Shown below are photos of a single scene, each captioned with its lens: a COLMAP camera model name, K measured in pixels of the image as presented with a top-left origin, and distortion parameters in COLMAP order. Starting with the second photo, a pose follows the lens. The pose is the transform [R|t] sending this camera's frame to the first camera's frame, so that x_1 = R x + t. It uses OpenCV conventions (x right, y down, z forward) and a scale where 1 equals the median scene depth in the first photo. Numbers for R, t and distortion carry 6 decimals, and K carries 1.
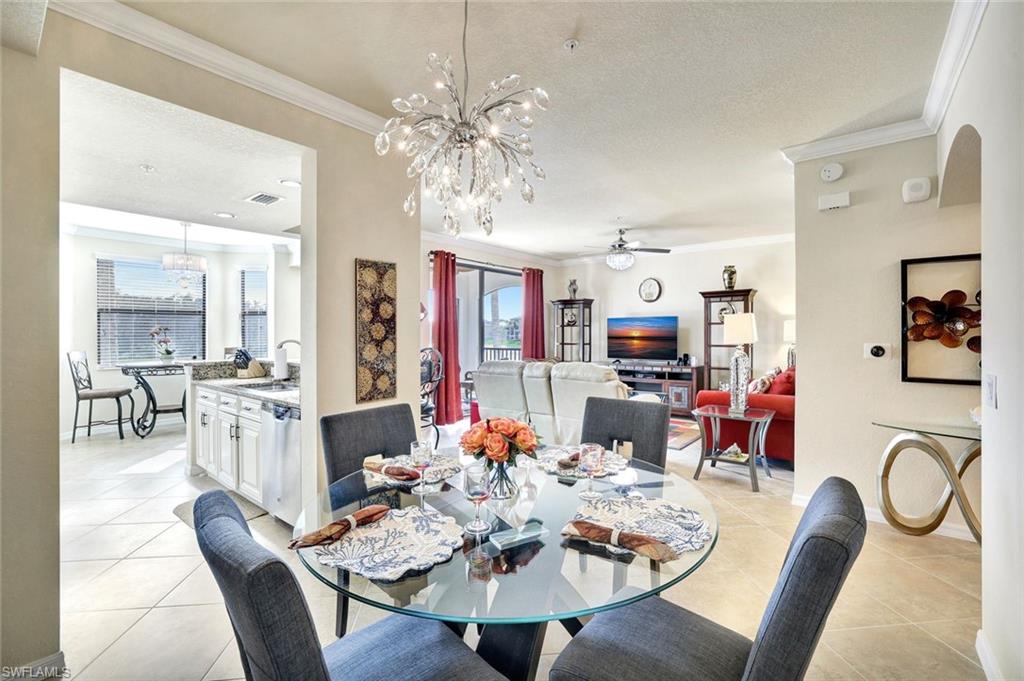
lens RADIAL K [[432.5, 0, 512.0], [0, 432.5, 340.5], [0, 0, 1]] dist [0.000605, 0.000040]
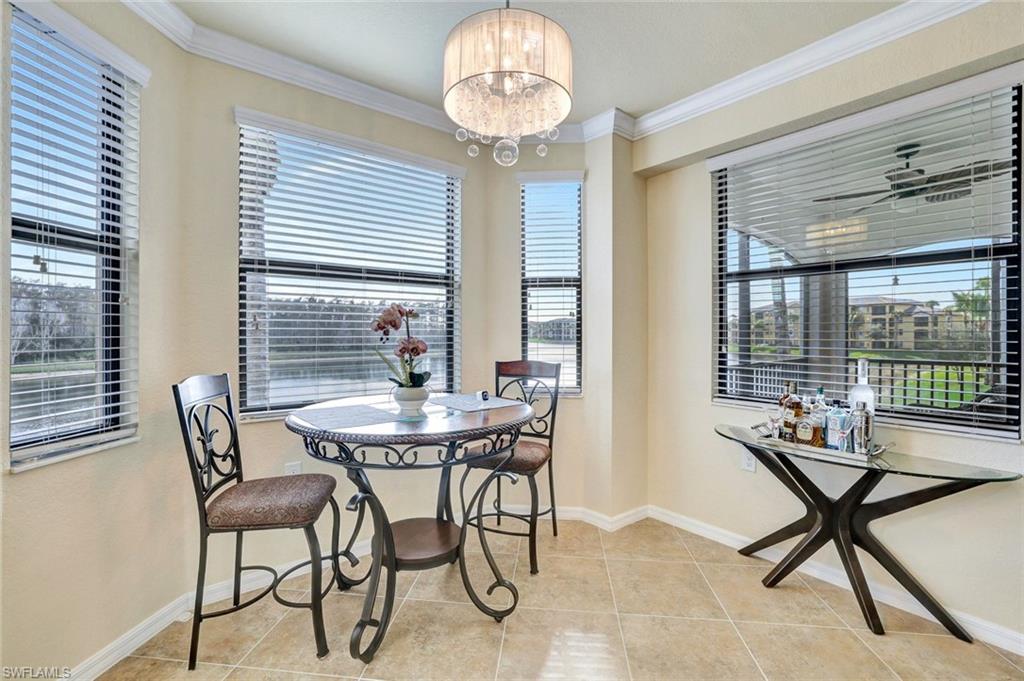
lens RADIAL K [[459.1, 0, 512.0], [0, 459.1, 340.5], [0, 0, 1]] dist [-0.000338, 0.000174]
pose [[0.974526, 0.002767, -0.224255, -0.236132], [-0.003154, 0.999994, -0.001366, -0.001266], [0.224250, 0.002039, 0.974529, 0.240625]]
